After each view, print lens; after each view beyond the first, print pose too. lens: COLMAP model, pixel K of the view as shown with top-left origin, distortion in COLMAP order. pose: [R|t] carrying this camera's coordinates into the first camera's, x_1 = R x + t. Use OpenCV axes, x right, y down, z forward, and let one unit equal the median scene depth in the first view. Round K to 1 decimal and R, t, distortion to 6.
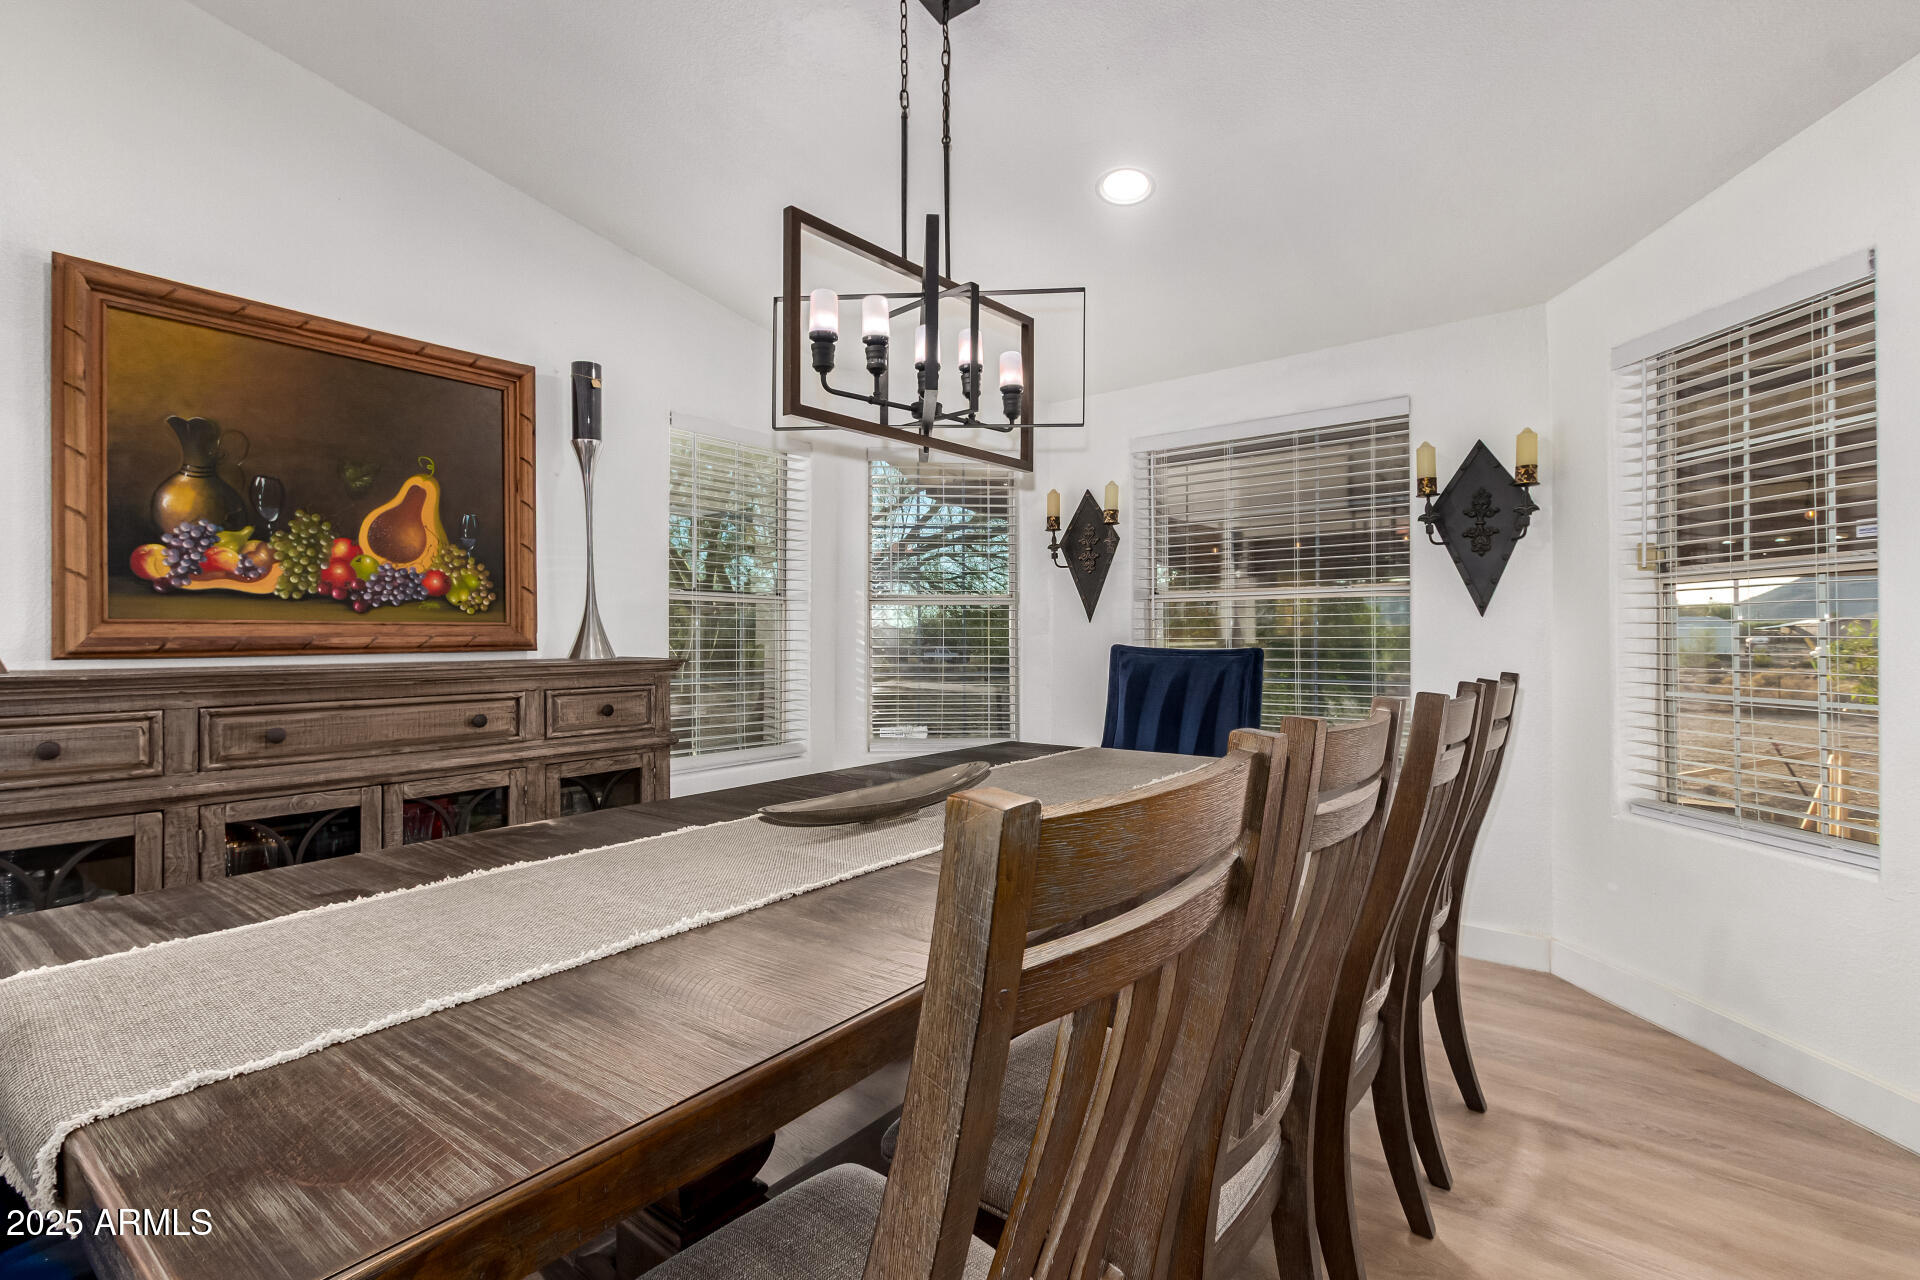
lens RADIAL K [[897.6, 0, 925.9], [0, 897.6, 639.9], [0, 0, 1]] dist [-0.000802, 0.000041]
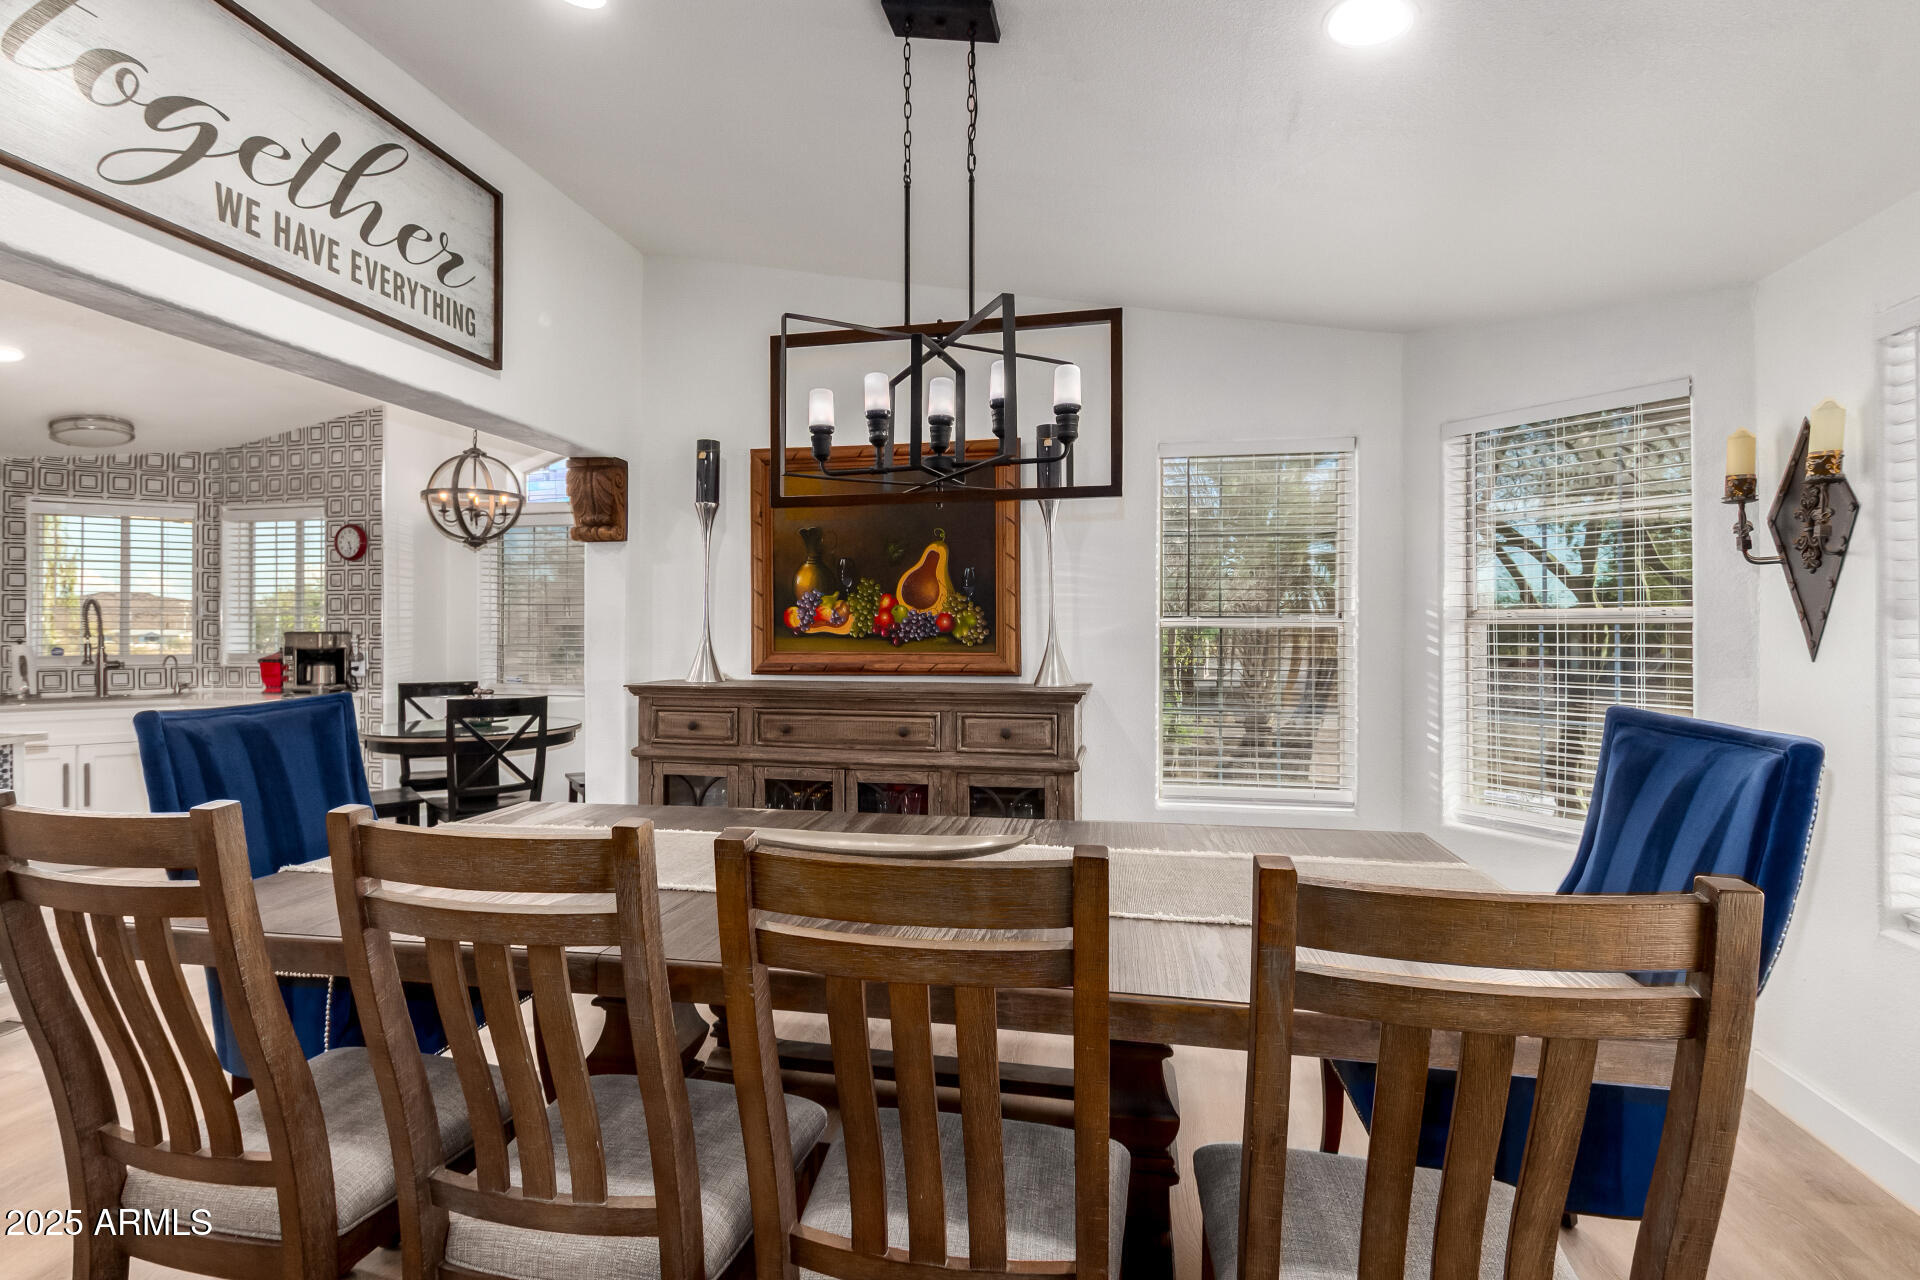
lens RADIAL K [[897.6, 0, 923.6], [0, 897.6, 625.9], [0, 0, 1]] dist [-0.000802, 0.000041]
pose [[0.448197, -0.003304, -0.893929, 0.679681], [-0.004166, 0.999975, -0.005785, -0.056630], [0.893925, 0.006317, 0.448172, 0.421788]]
